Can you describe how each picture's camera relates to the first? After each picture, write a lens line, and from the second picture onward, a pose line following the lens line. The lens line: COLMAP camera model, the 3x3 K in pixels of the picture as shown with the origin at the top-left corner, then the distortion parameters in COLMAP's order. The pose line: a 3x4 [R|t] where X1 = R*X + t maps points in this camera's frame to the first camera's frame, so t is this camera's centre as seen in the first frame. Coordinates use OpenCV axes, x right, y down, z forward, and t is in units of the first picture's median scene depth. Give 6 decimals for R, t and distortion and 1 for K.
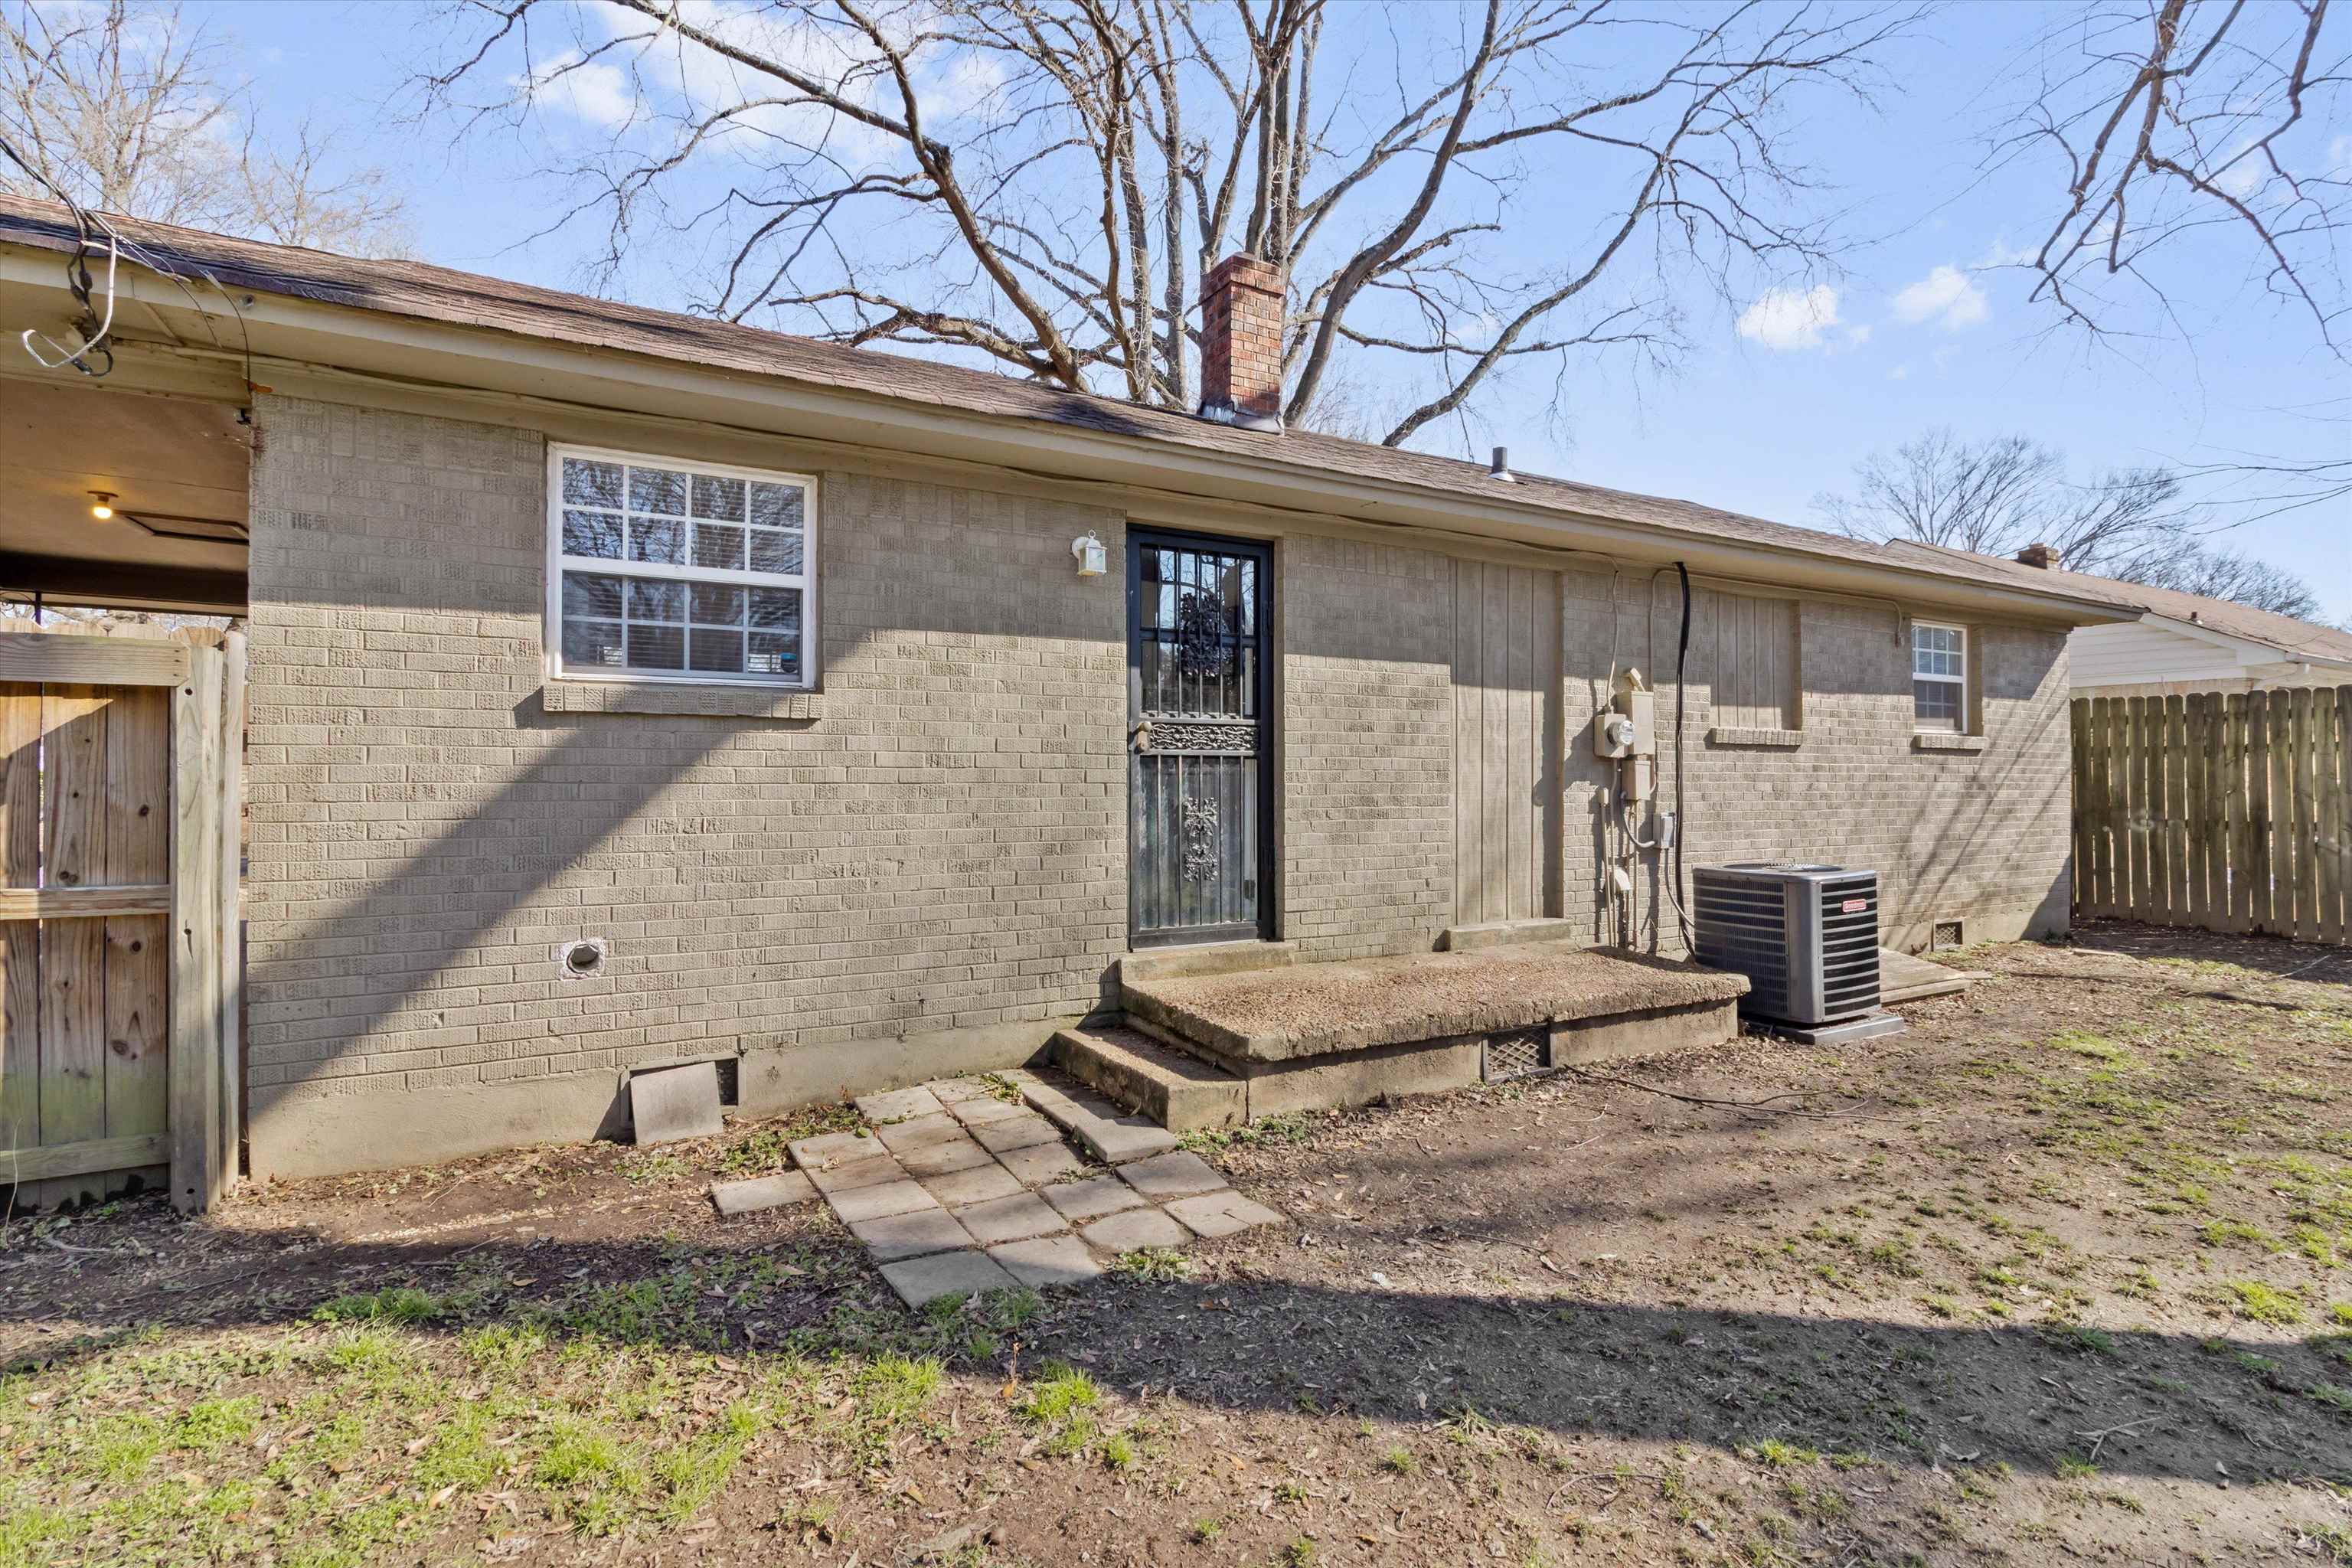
lens RADIAL K [[1099.4, 0, 1172.4], [0, 1099.4, 773.7], [0, 0, 1]] dist [-0.000110, 0.000084]
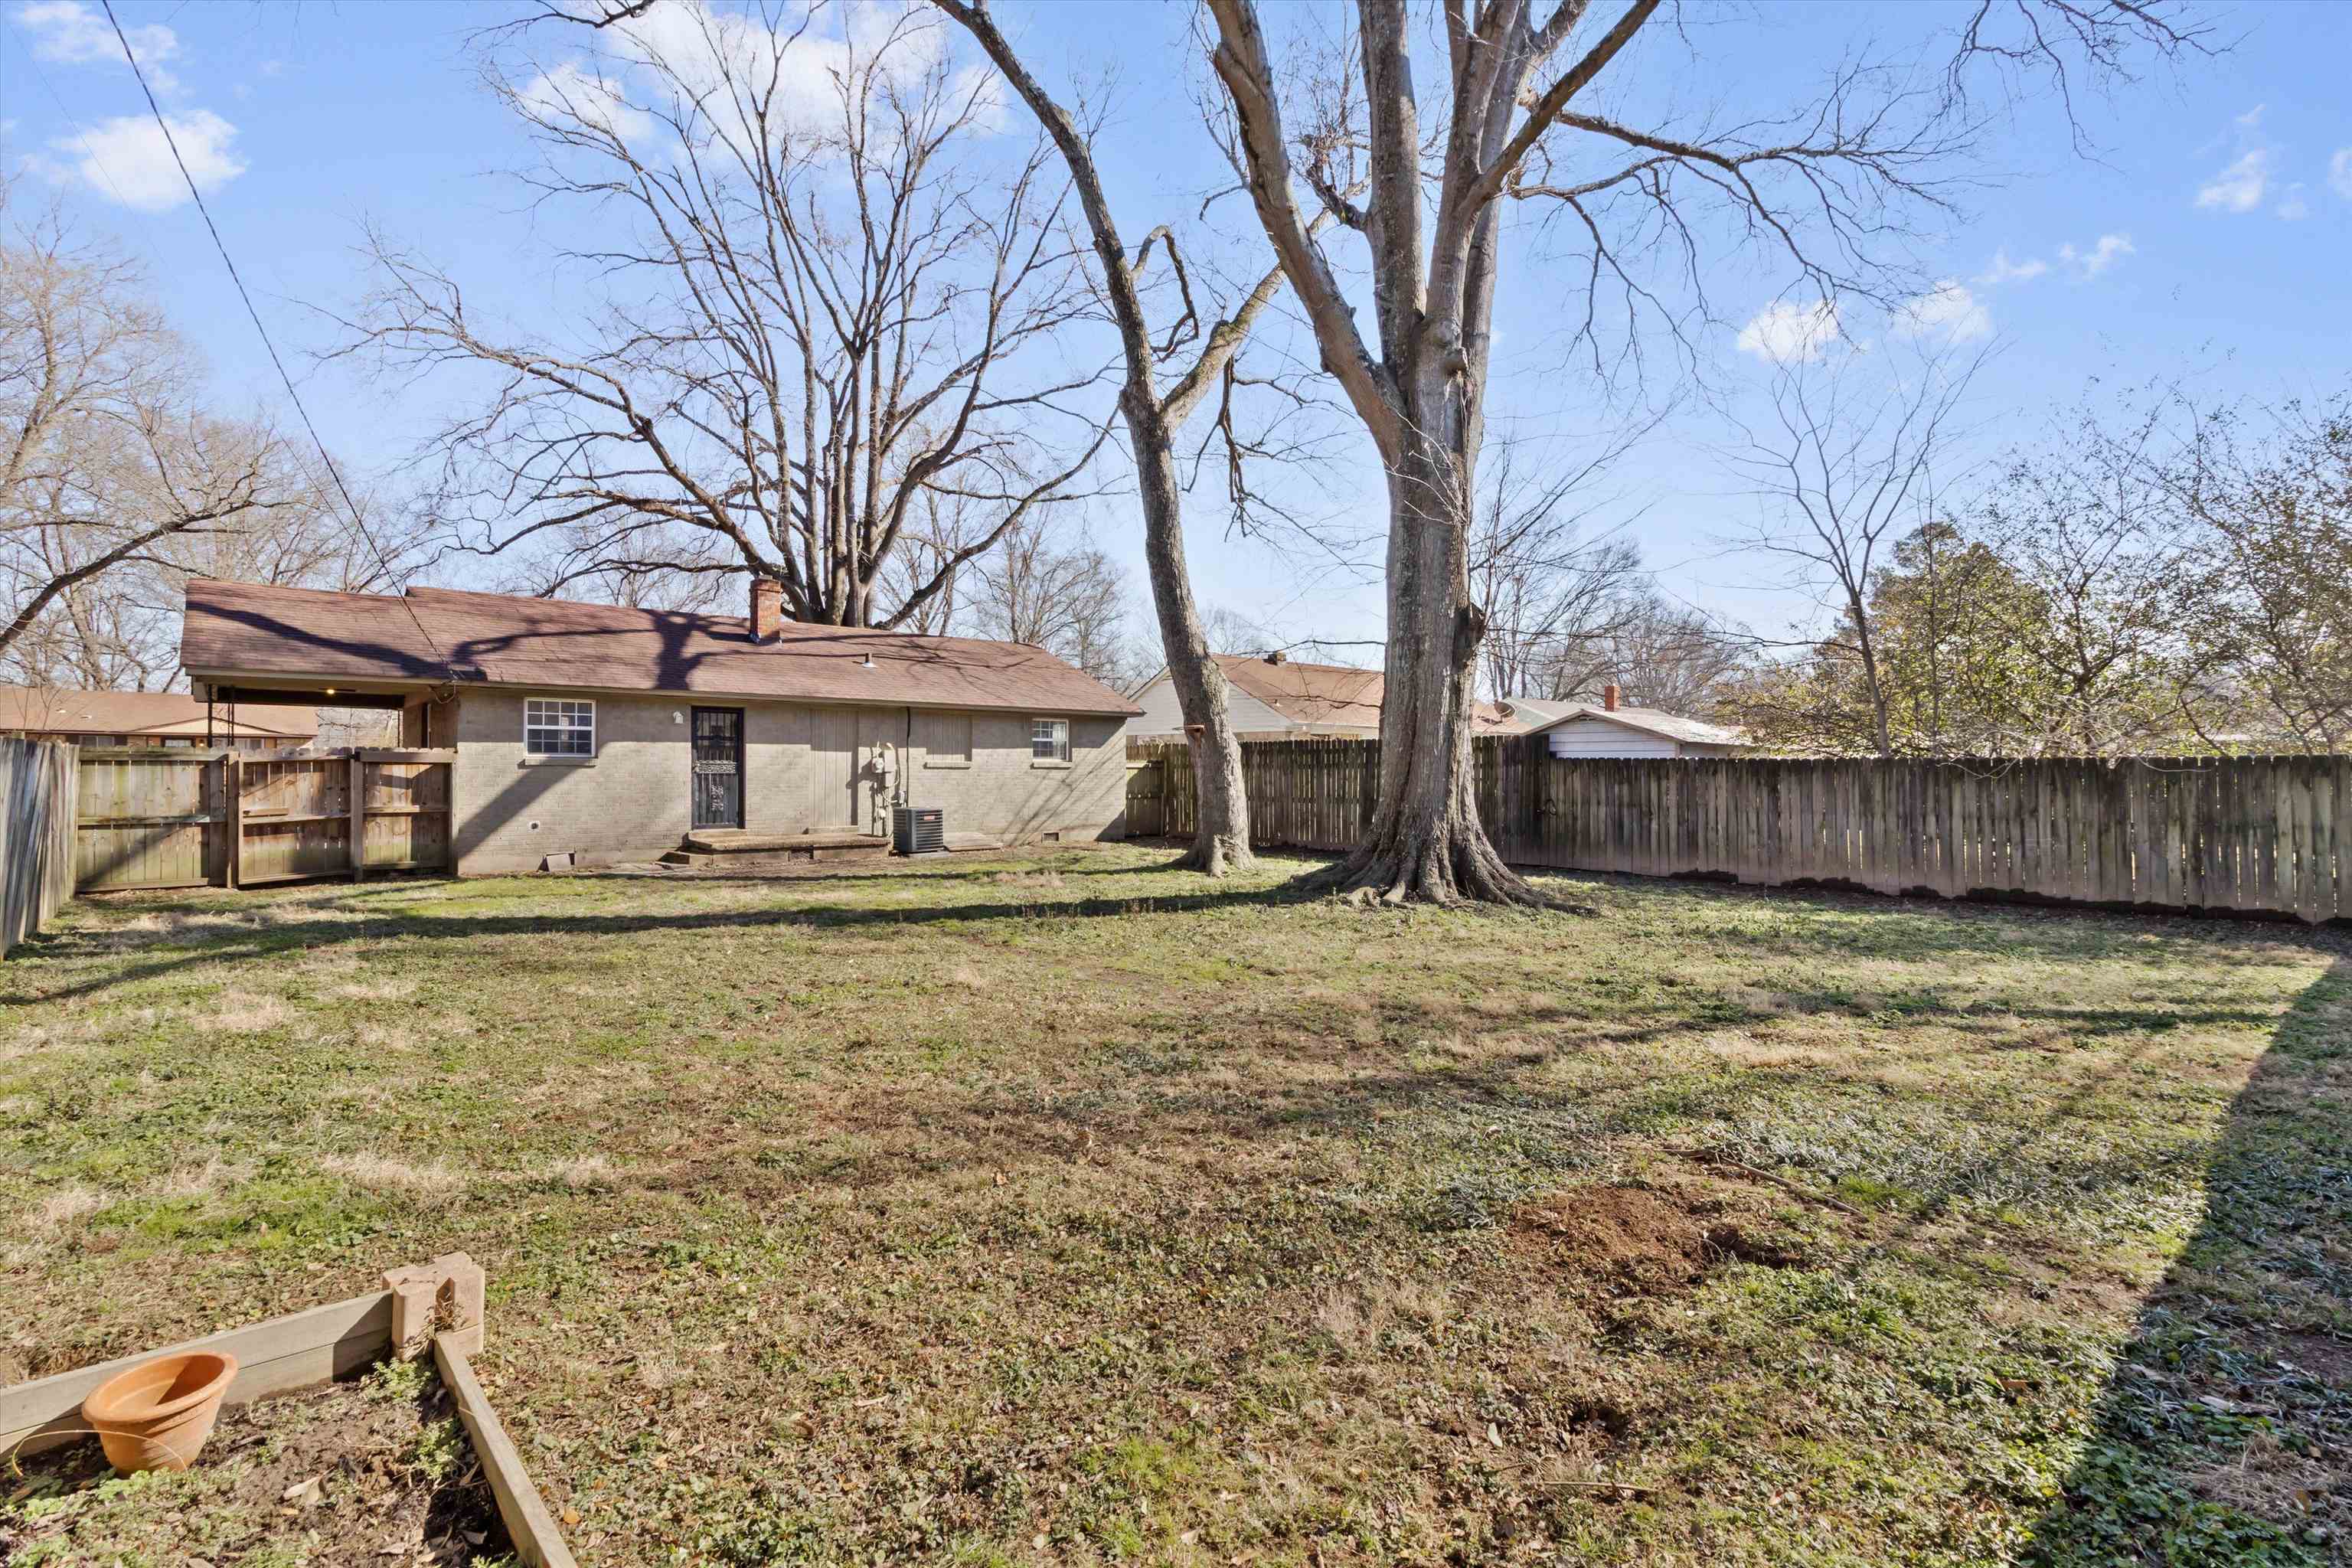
lens RADIAL K [[1099.4, 0, 1176.6], [0, 1099.4, 788.8], [0, 0, 1]] dist [-0.000110, 0.000084]
pose [[0.976385, 0.001149, 0.216036, 0.548651], [-0.006737, 0.999661, 0.025130, -0.052156], [-0.215934, -0.025992, 0.976062, -2.111914]]
